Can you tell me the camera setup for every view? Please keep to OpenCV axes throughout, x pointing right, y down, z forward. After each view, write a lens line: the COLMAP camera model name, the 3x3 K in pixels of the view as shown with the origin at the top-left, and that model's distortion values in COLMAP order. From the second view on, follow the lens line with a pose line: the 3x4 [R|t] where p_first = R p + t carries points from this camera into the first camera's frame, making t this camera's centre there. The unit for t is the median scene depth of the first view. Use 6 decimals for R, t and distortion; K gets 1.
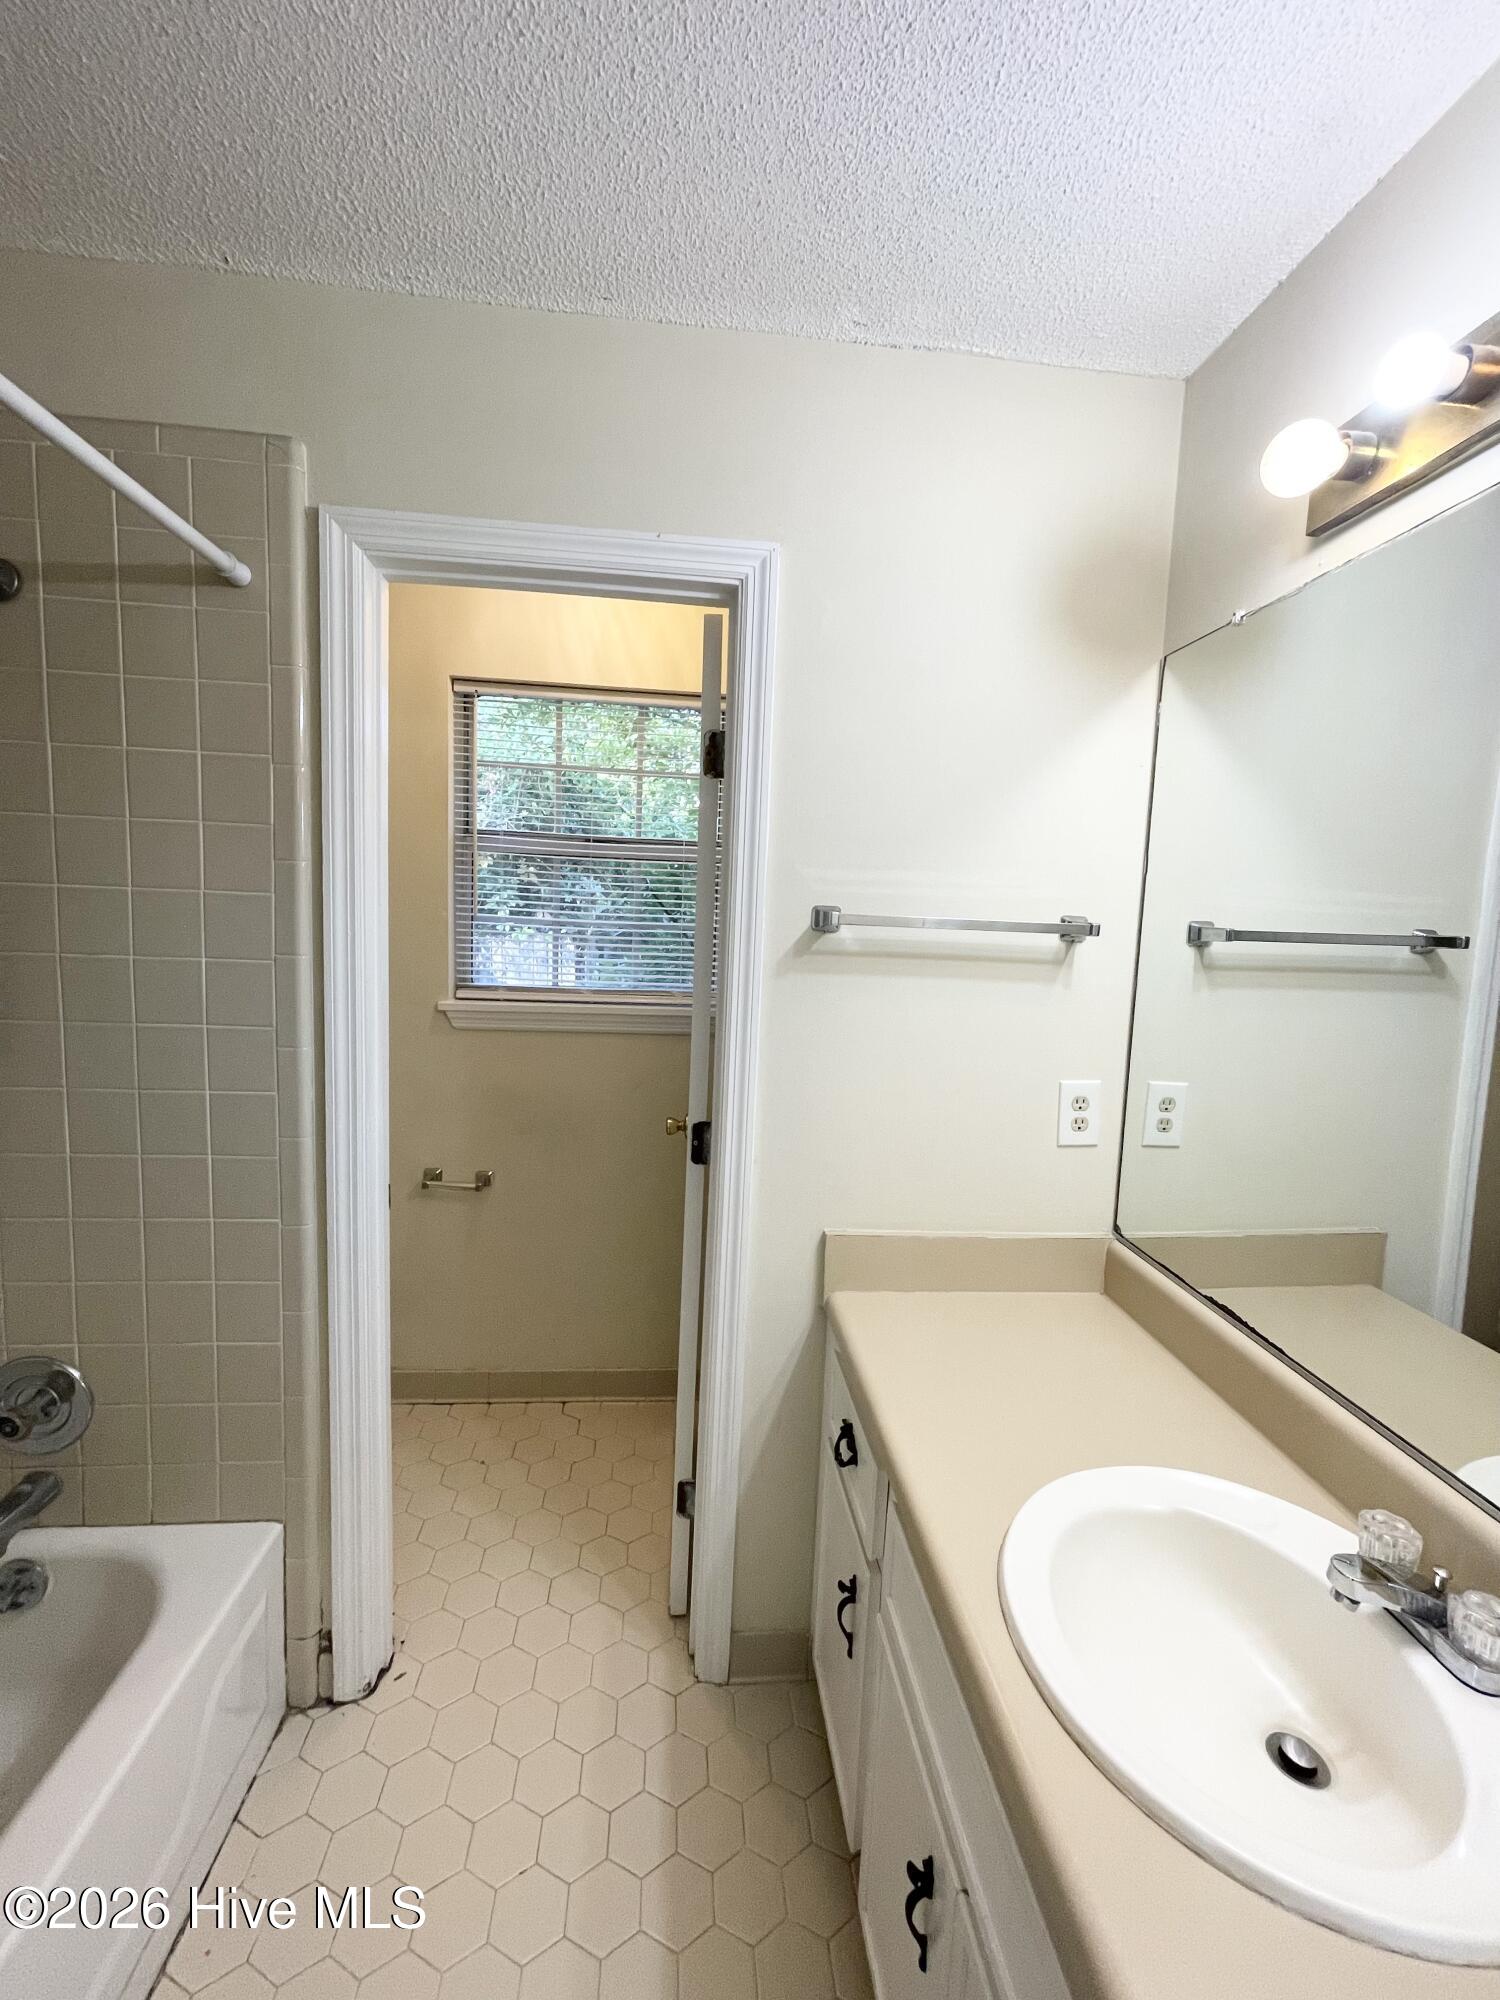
lens RADIAL K [[801.9, 0, 751.7], [0, 801.9, 994.7], [0, 0, 1]] dist [-0.000680, -0.000424]
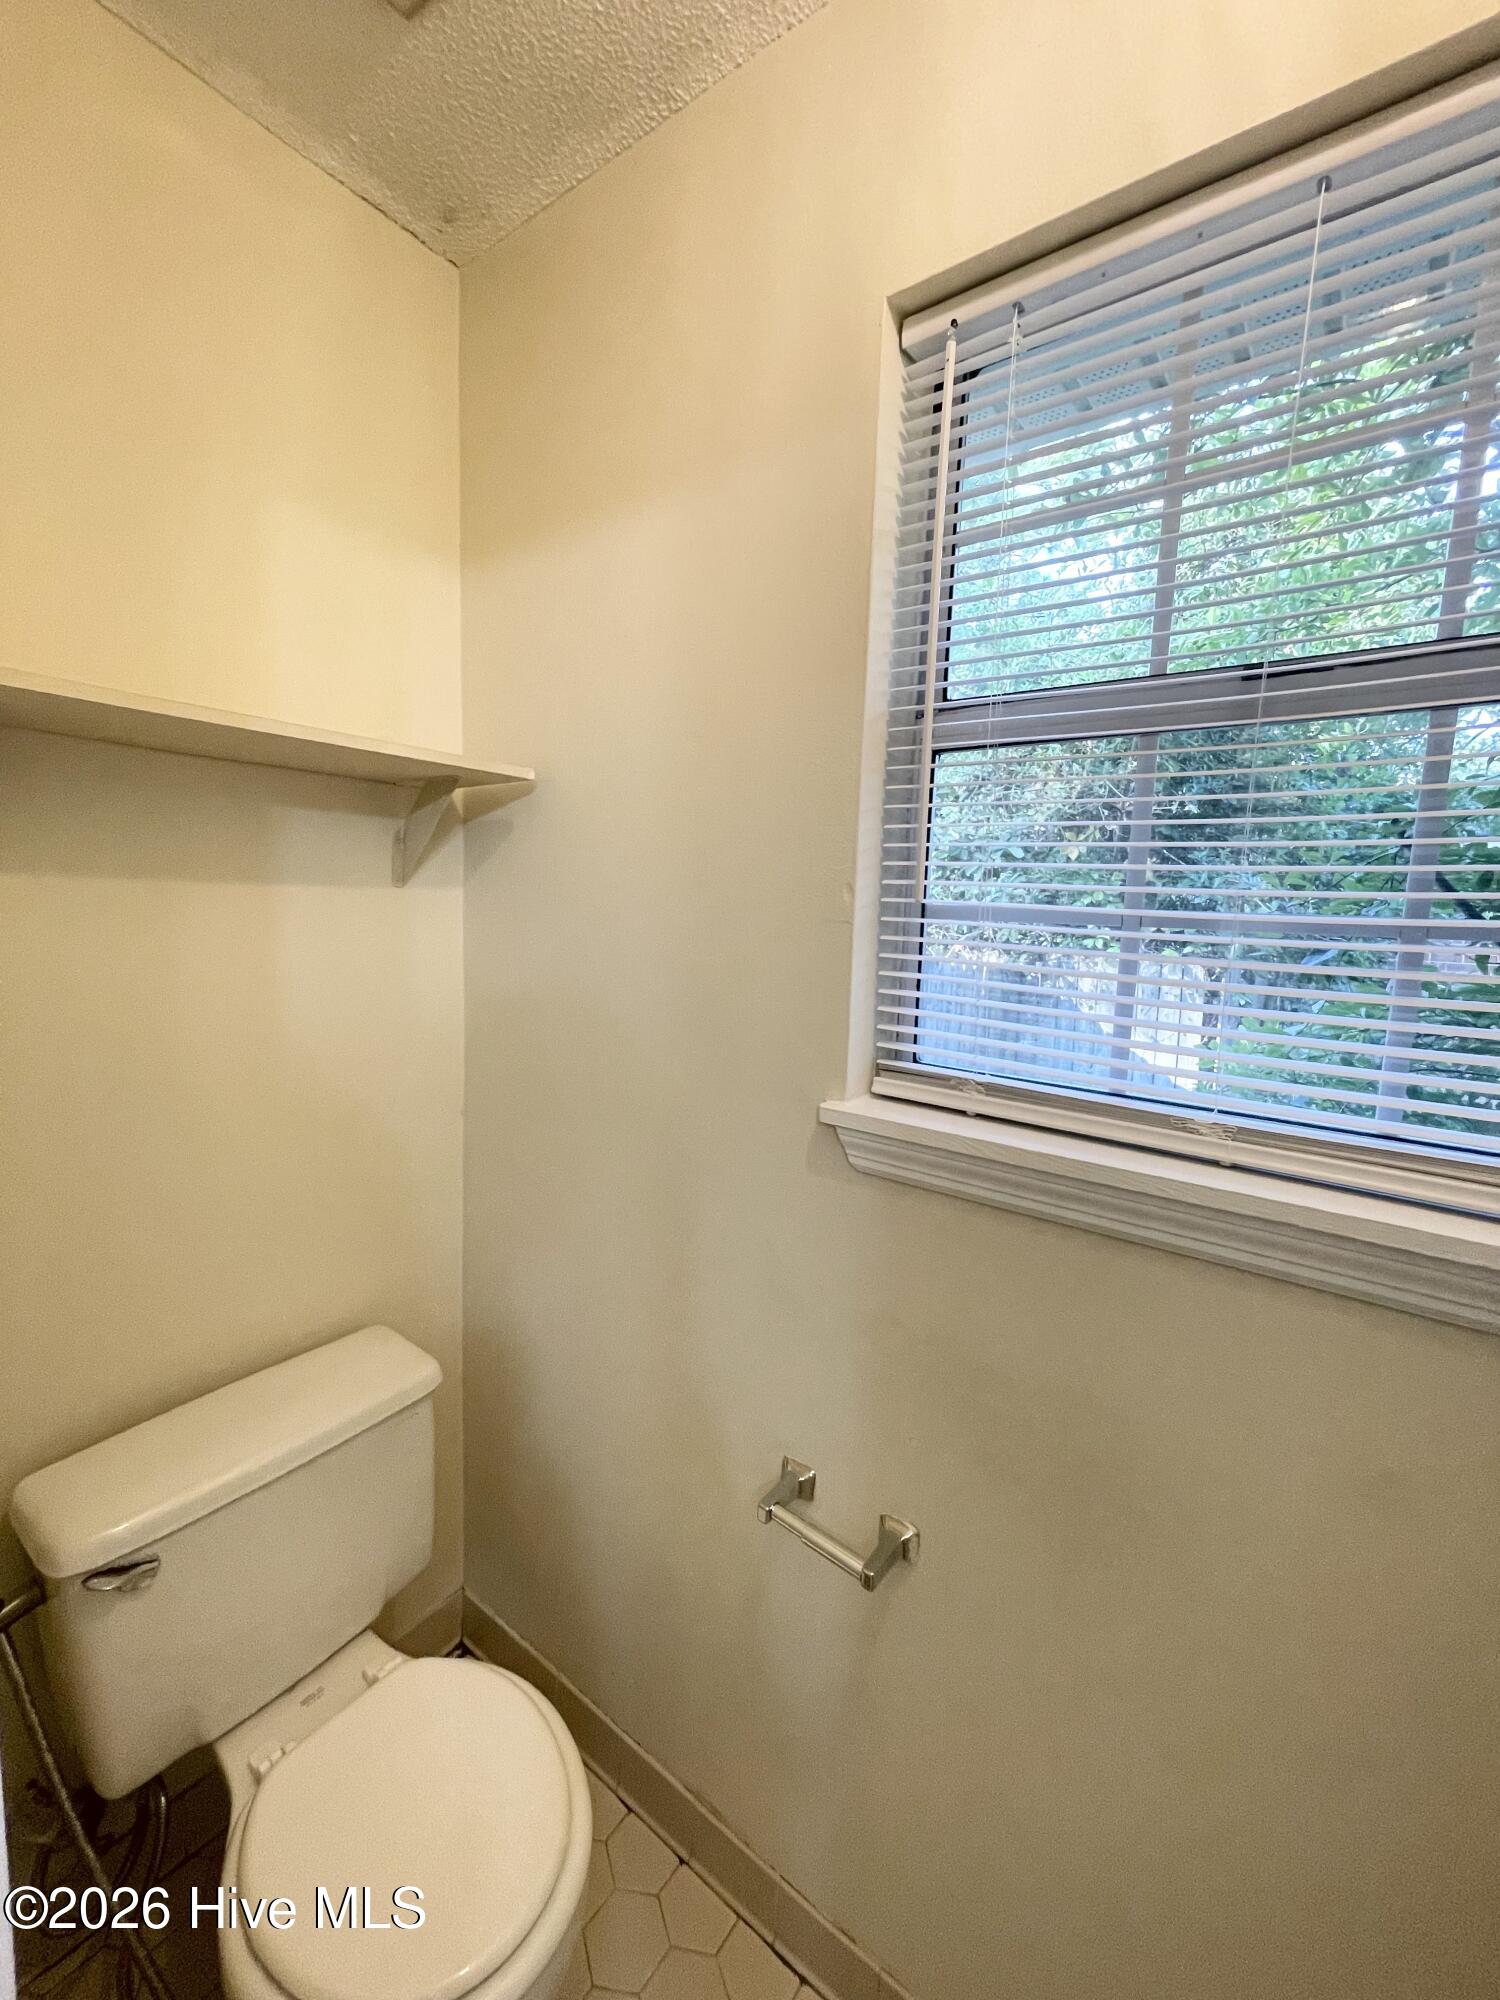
lens RADIAL K [[801.9, 0, 755.9], [0, 801.9, 1002.0], [0, 0, 1]] dist [-0.000680, -0.000424]
pose [[0.740330, 0.067848, -0.668811, -0.130257], [-0.074678, 0.997036, 0.018481, -0.049239], [0.668083, 0.036264, 0.743203, 0.634903]]
